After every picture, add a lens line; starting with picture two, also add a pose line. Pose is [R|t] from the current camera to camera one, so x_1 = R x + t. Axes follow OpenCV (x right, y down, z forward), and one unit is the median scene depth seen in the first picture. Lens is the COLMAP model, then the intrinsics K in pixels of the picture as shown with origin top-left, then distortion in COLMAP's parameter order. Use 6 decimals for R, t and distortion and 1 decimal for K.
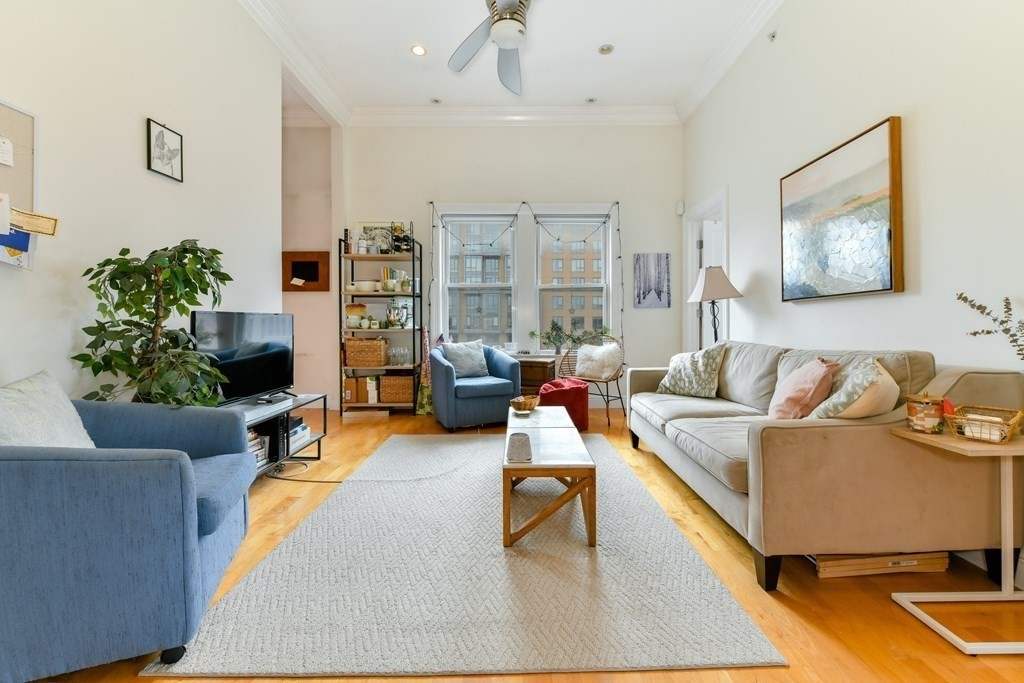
lens RADIAL K [[405.1, 0, 537.9], [0, 405.1, 323.8], [0, 0, 1]] dist [-0.004286, -0.002579]
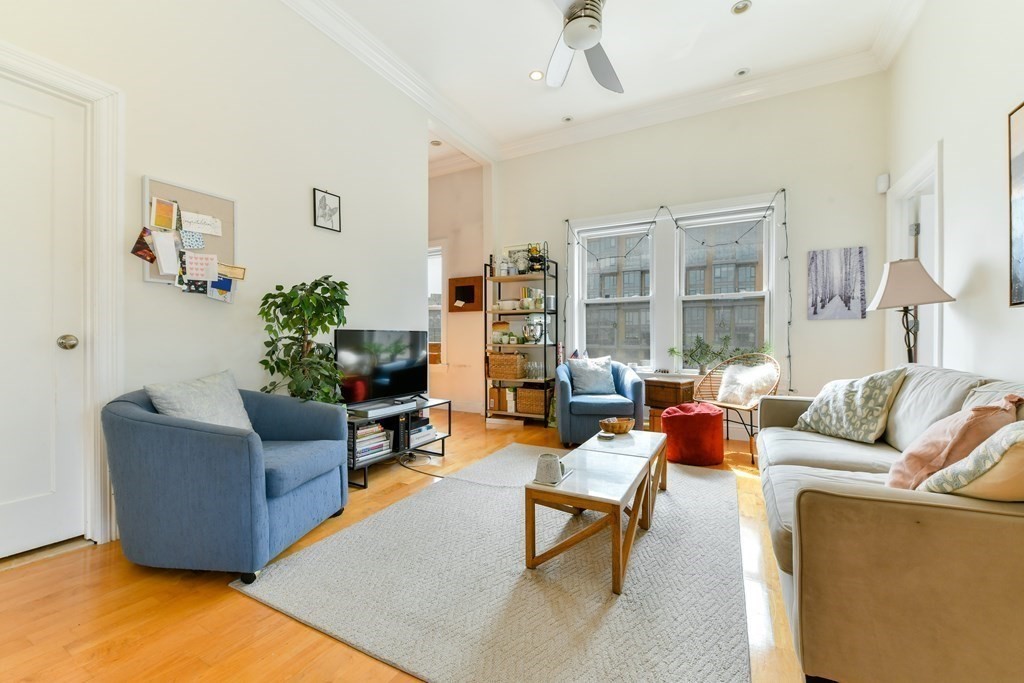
lens RADIAL K [[405.1, 0, 512.7], [0, 405.1, 343.2], [0, 0, 1]] dist [-0.004286, -0.002579]
pose [[0.884891, 0.005926, -0.465760, 0.215874], [-0.001884, 0.999956, 0.009144, -0.000183], [0.465793, -0.007214, 0.884864, 0.077761]]
